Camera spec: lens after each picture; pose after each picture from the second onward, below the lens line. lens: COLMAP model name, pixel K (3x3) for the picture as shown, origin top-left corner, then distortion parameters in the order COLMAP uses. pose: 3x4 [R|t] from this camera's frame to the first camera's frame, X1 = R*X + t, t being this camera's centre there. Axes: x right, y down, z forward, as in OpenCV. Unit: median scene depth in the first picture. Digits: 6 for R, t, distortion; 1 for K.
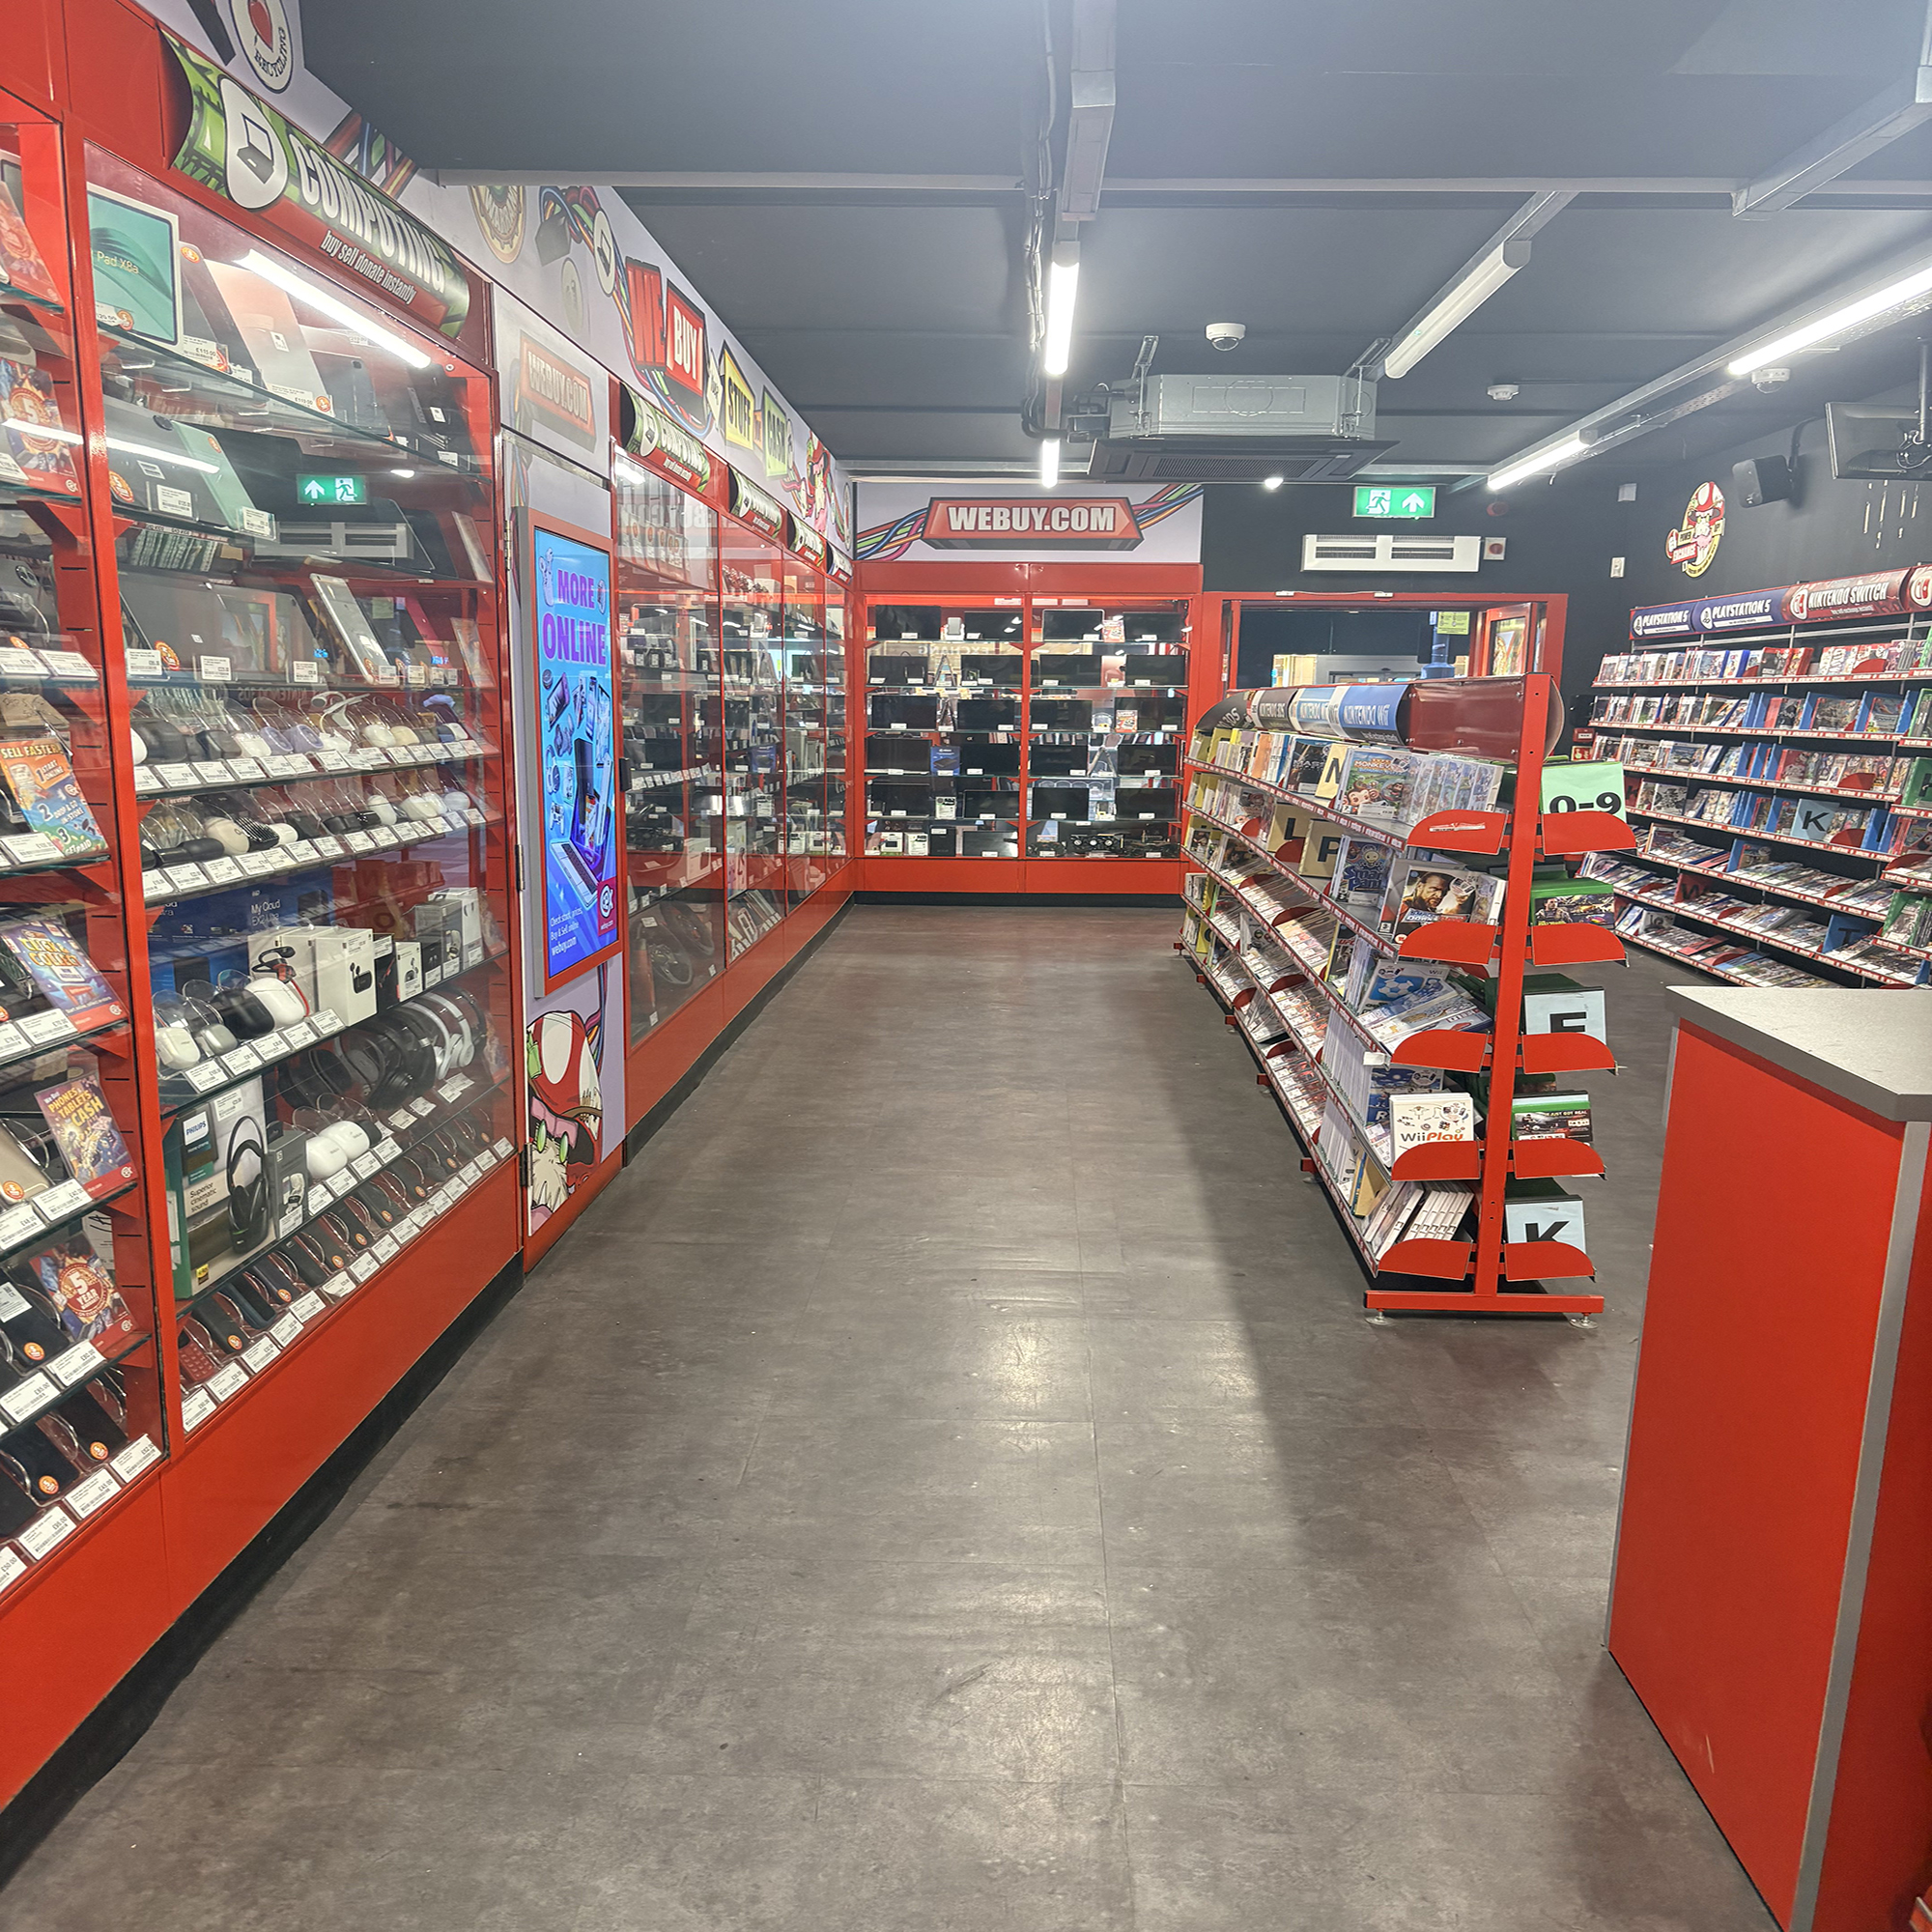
lens RADIAL K [[1891.0, 0, 970.2], [0, 1891.0, 964.8], [0, 0, 1]] dist [0.079299, -0.240781]
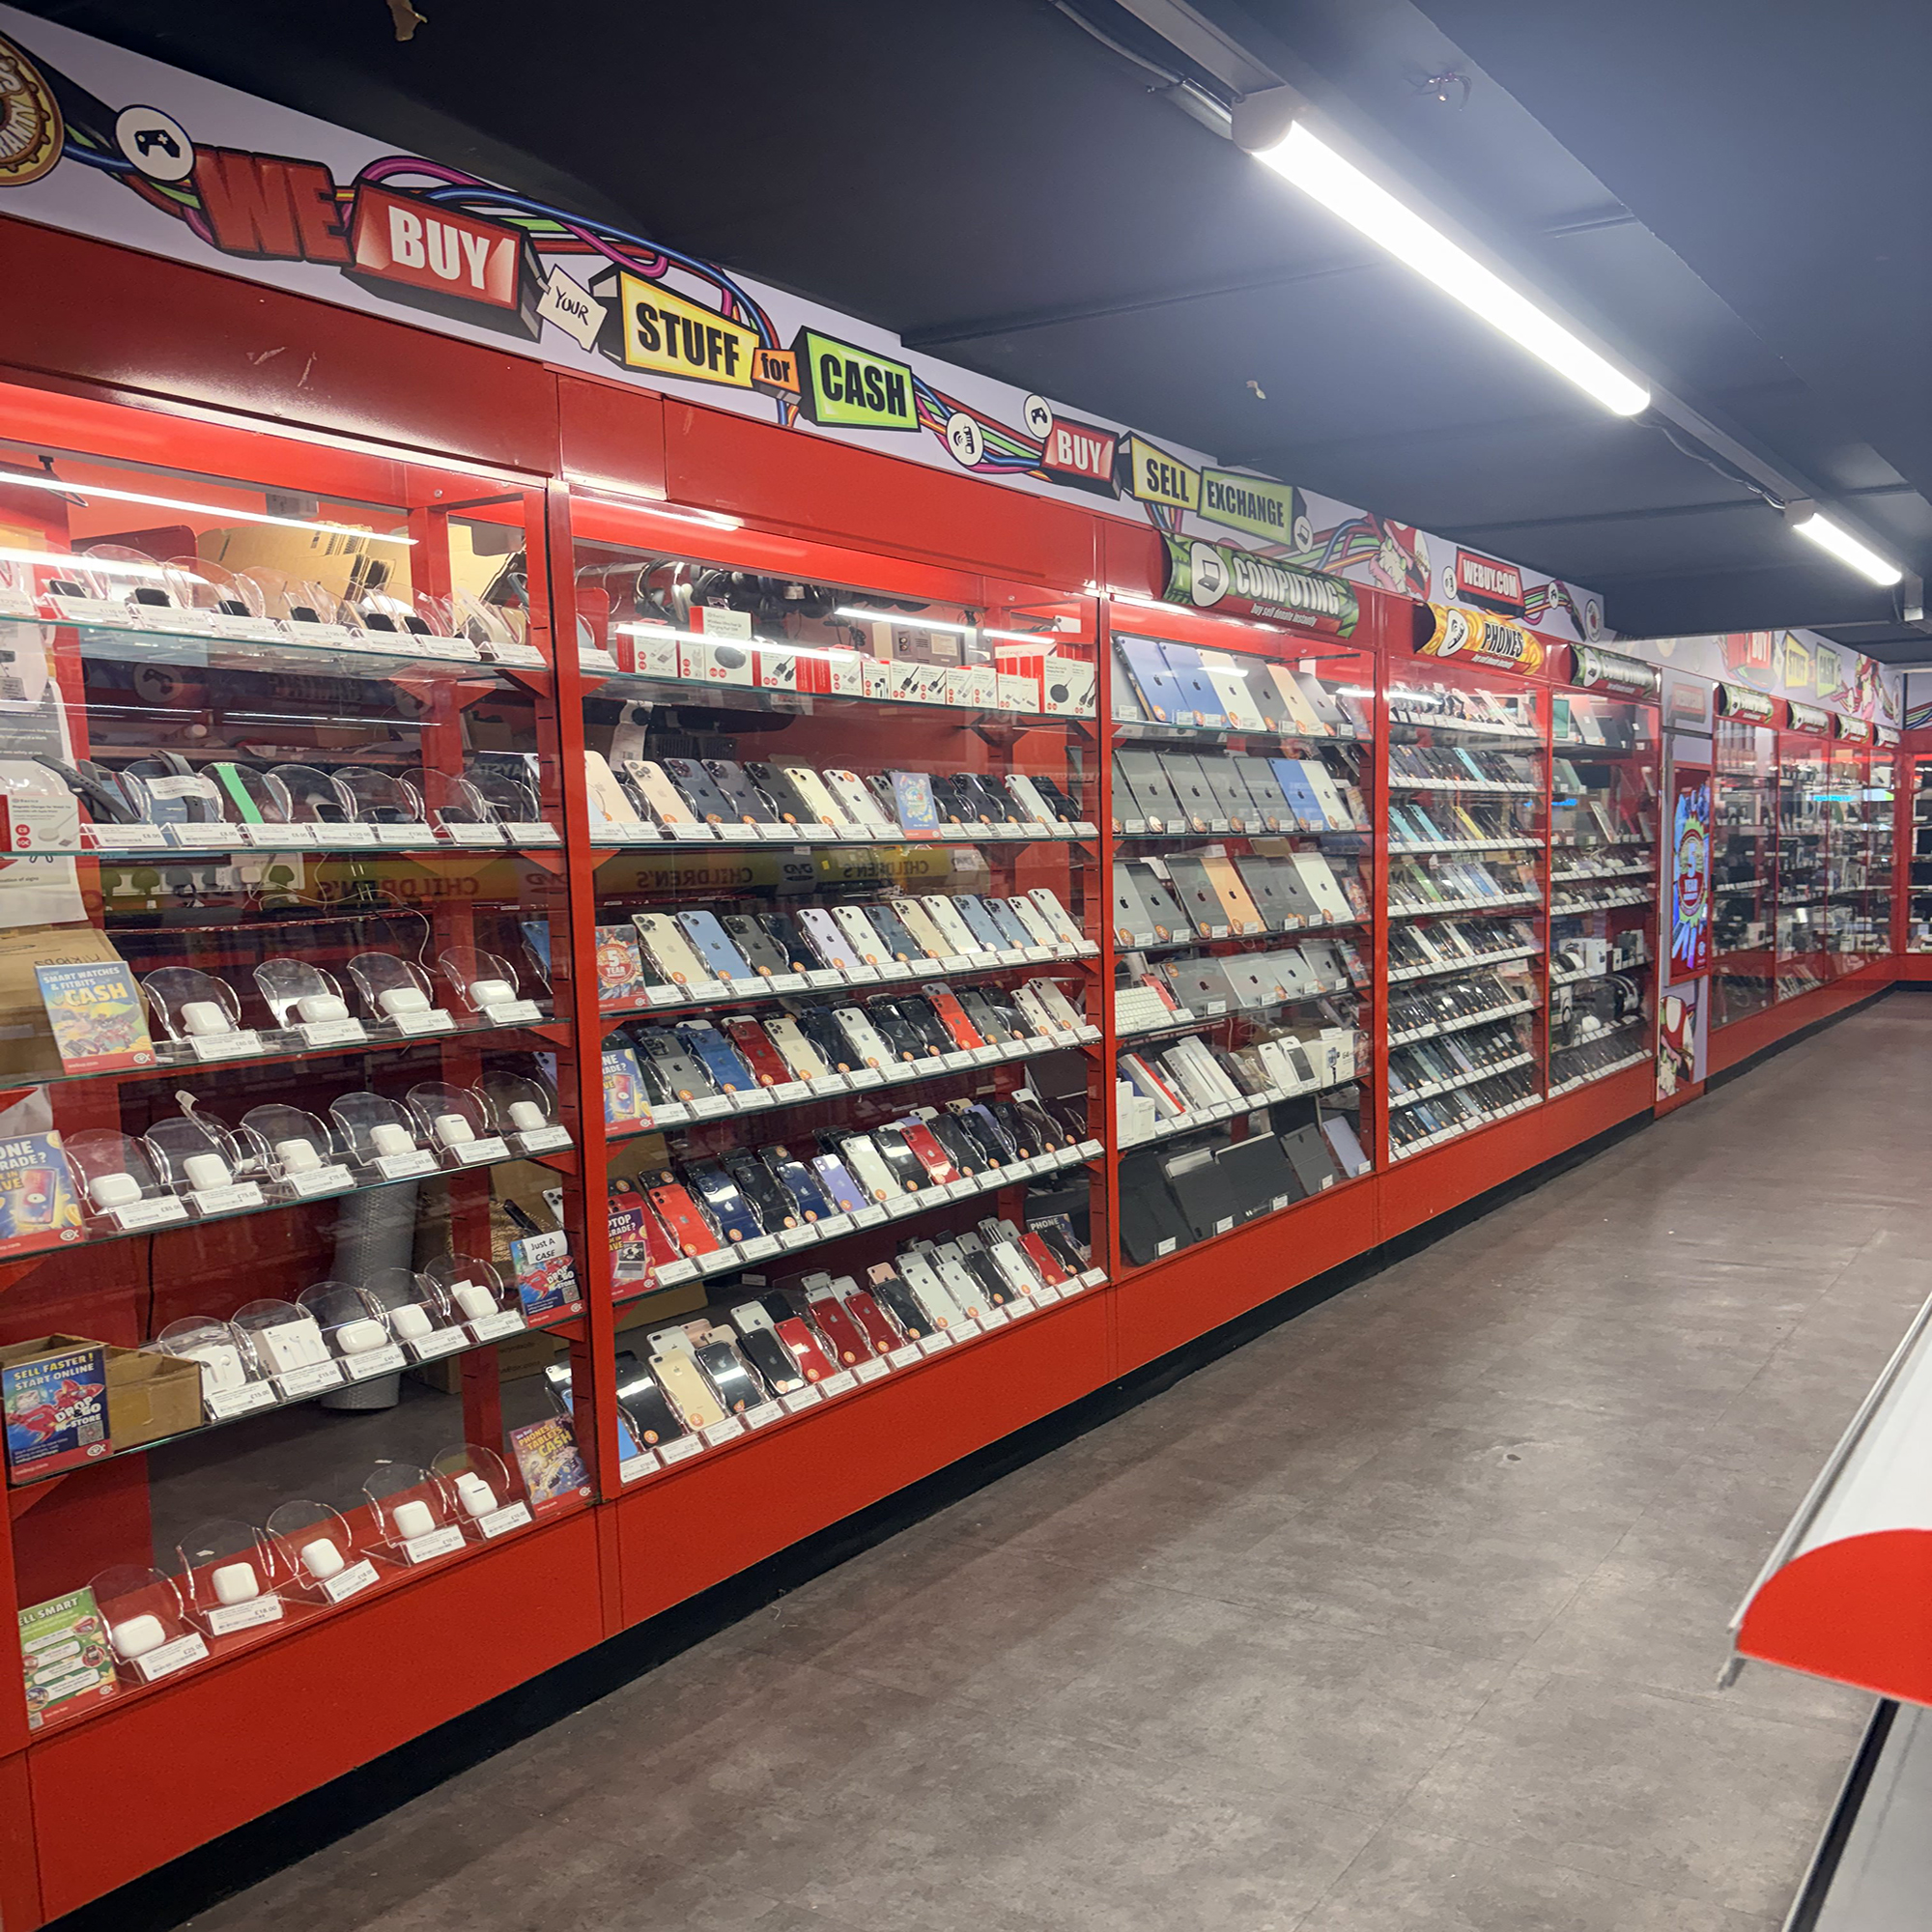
lens RADIAL K [[1926.6, 0, 966.0], [0, 1926.6, 966.0], [0, 0, 1]] dist [0.007385, 0.007713]
pose [[0.853666, 0.024196, -0.520258, 0.228038], [-0.059505, 0.996910, -0.051275, 0.154543], [0.517410, 0.074729, 0.852469, -1.262213]]
